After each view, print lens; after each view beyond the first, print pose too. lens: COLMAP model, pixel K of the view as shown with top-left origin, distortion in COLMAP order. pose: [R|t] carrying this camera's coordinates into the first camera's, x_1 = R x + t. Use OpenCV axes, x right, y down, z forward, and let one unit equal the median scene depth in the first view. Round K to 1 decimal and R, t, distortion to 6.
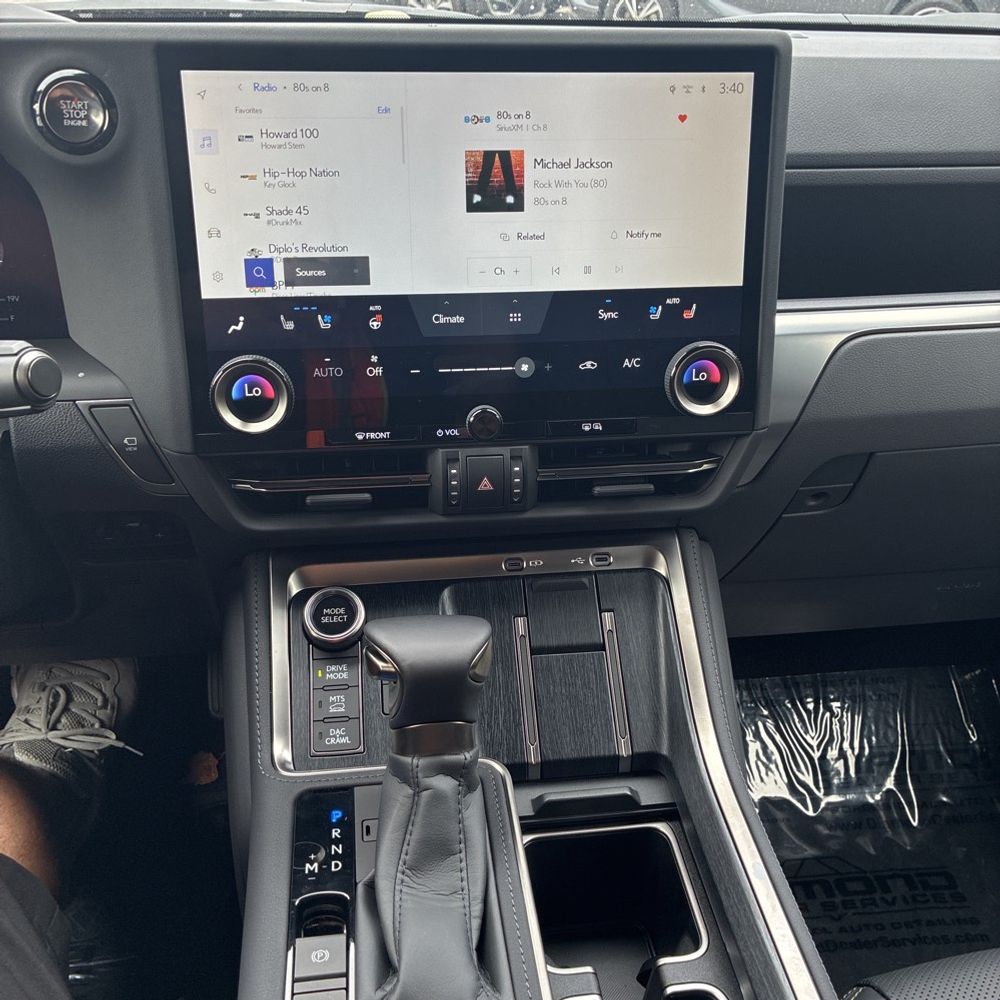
lens RADIAL K [[1012.6, 0, 498.6], [0, 1012.6, 507.4], [0, 0, 1]] dist [0.025628, 0.000000]
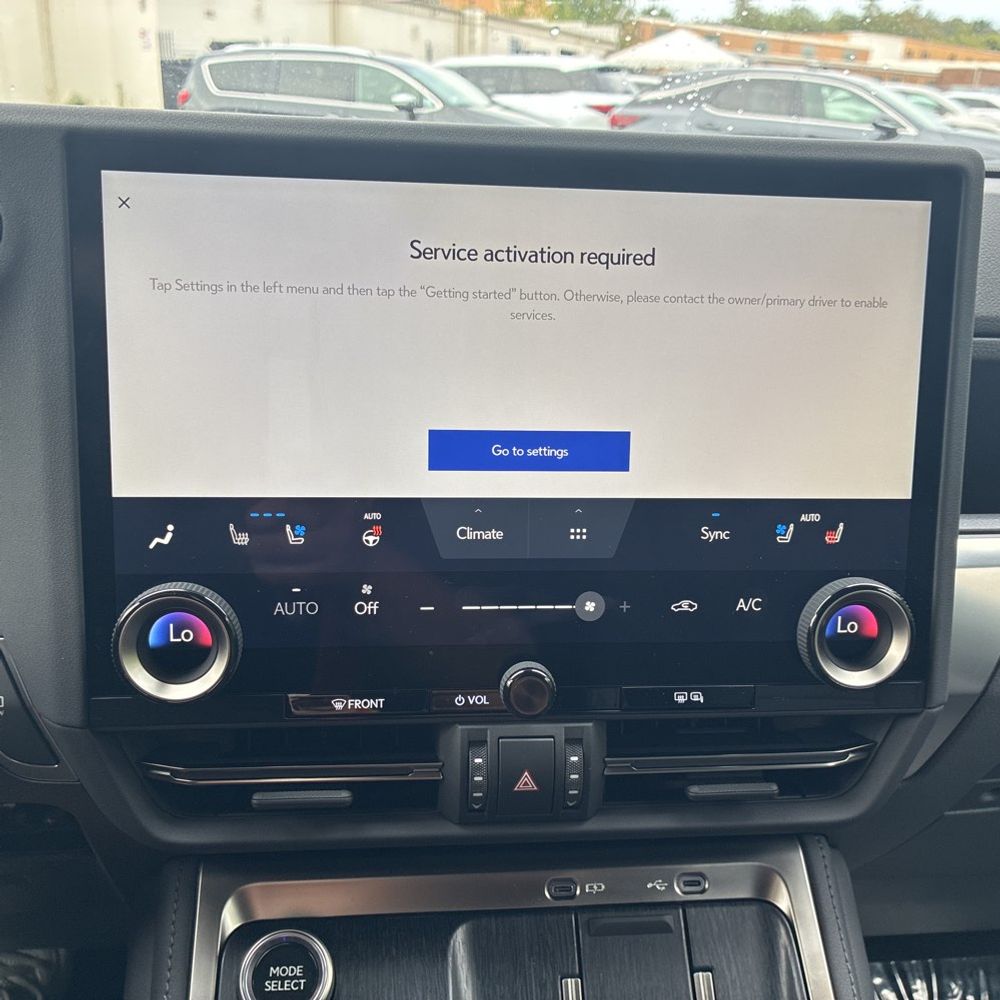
lens RADIAL K [[1012.6, 0, 508.3], [0, 1012.6, 492.6], [0, 0, 1]] dist [0.025628, 0.000000]
pose [[0.999451, 0.031160, -0.011229, -0.023246], [-0.032569, 0.986243, -0.162064, -0.102048], [0.006025, 0.162341, 0.986716, 0.321888]]
